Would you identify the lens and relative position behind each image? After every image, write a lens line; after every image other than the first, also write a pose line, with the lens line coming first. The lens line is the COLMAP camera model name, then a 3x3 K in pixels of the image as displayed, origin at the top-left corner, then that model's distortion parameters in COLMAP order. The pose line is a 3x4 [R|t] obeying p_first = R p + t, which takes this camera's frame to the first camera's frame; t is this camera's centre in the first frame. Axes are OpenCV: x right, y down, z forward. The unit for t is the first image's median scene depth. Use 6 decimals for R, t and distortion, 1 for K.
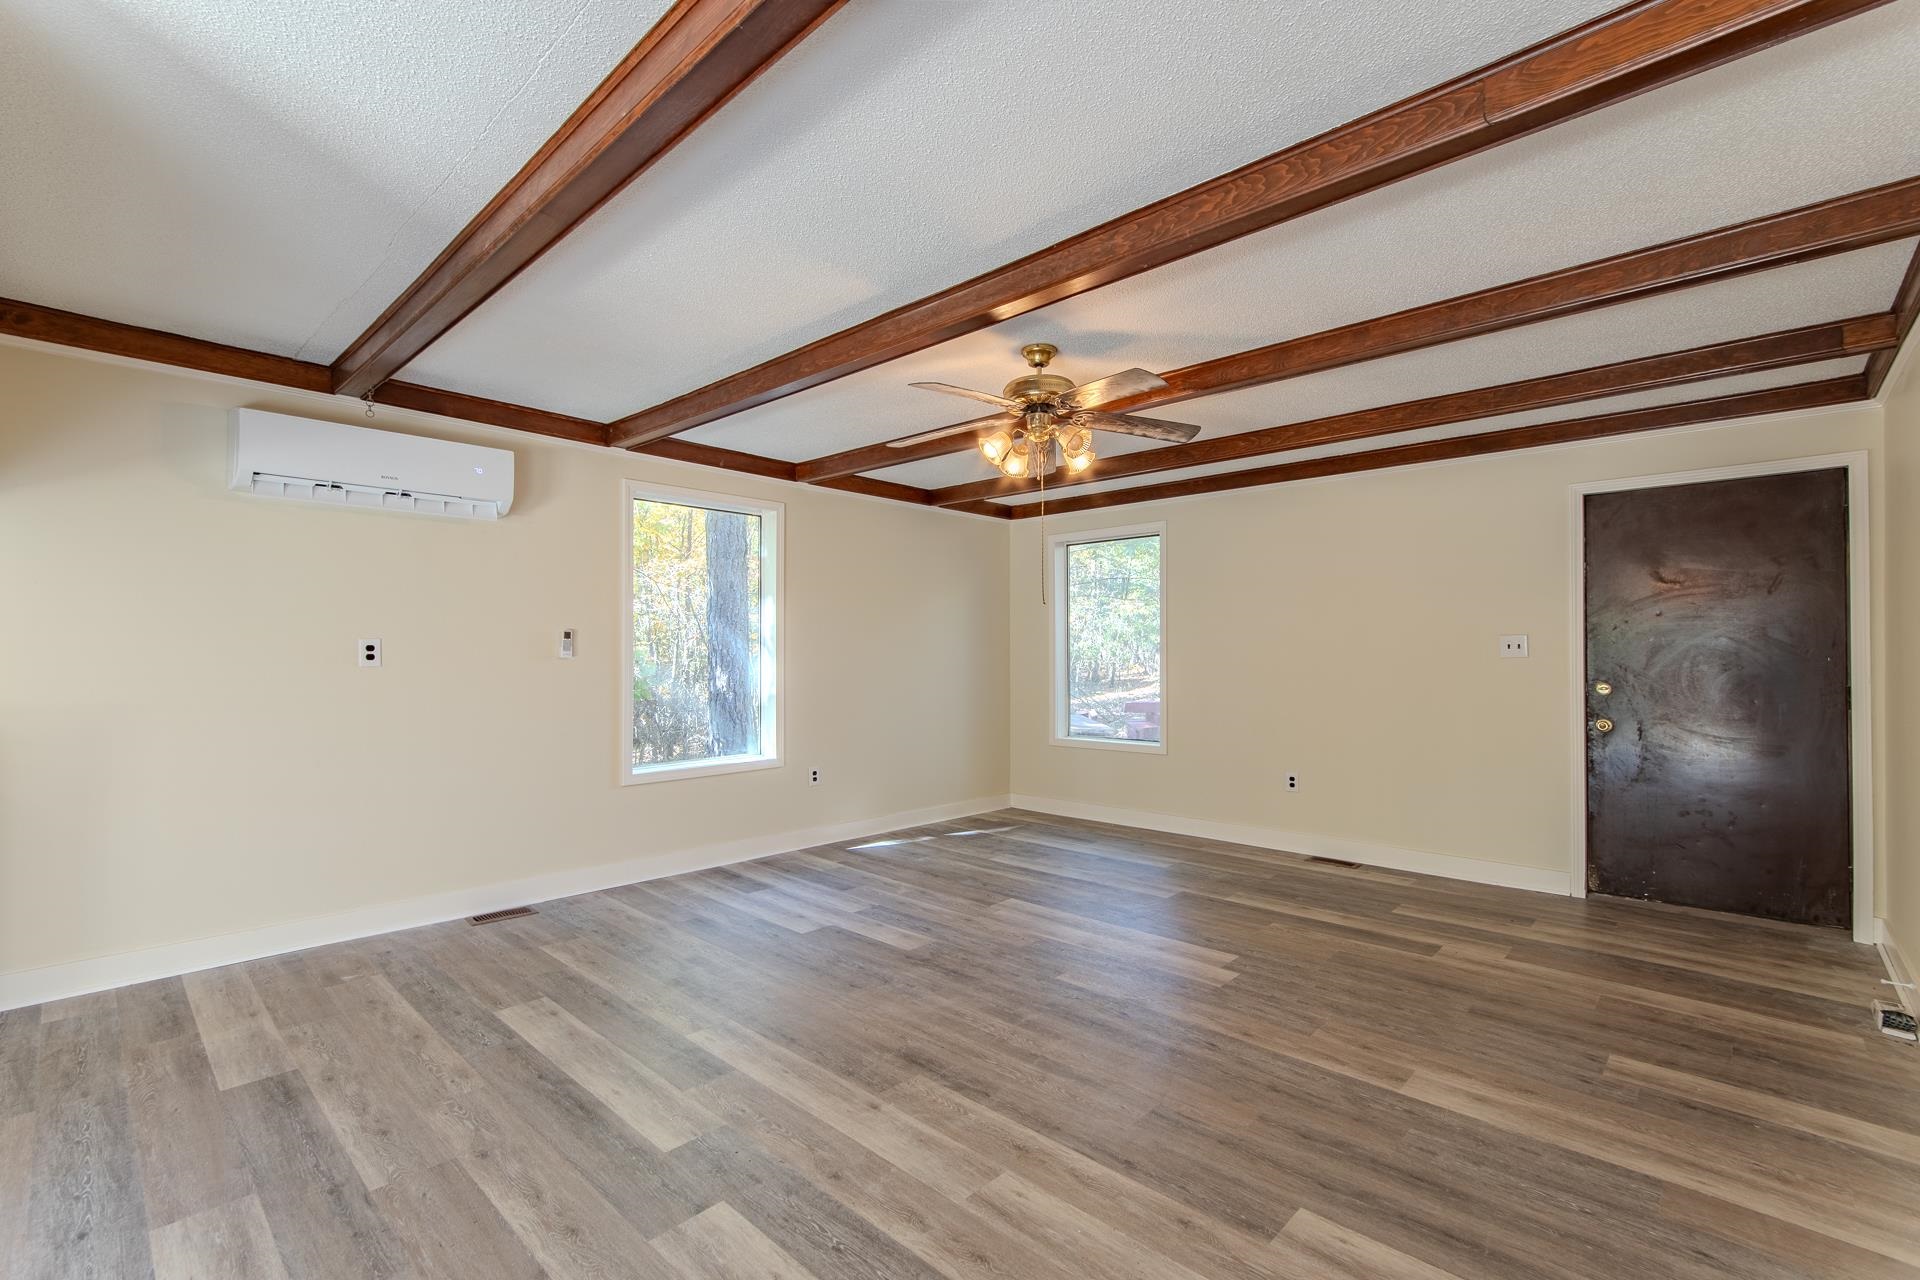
lens RADIAL K [[840.7, 0, 954.1], [0, 840.7, 651.0], [0, 0, 1]] dist [-0.000030, 0.000292]
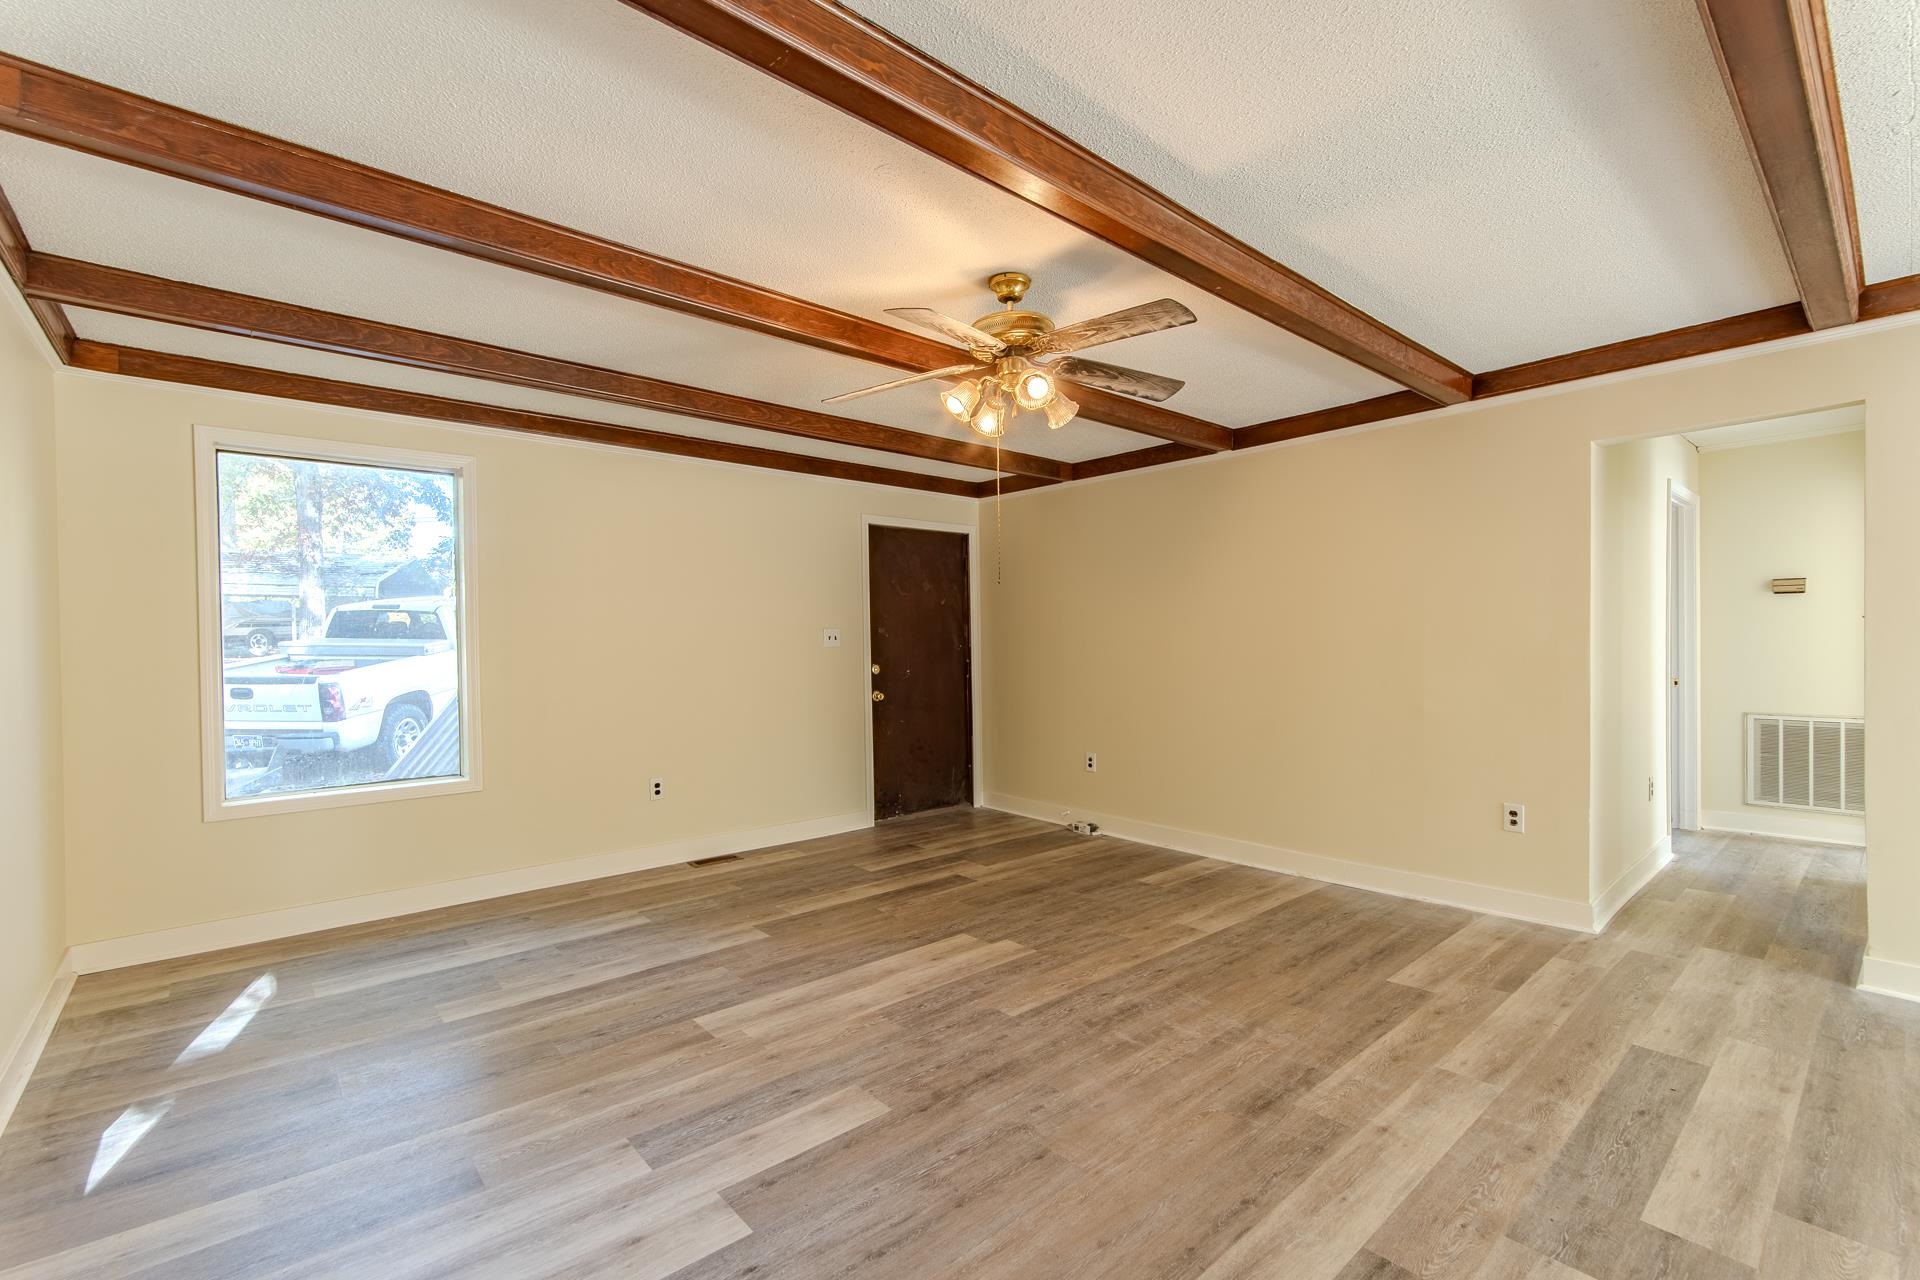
lens RADIAL K [[841.3, 0, 957.8], [0, 841.3, 649.1], [0, 0, 1]] dist [0.000937, 0.001075]
pose [[0.094014, -0.009478, 0.995526, -0.738744], [0.006381, 0.999940, 0.008917, 0.002195], [-0.995550, 0.005514, 0.094068, 0.964045]]
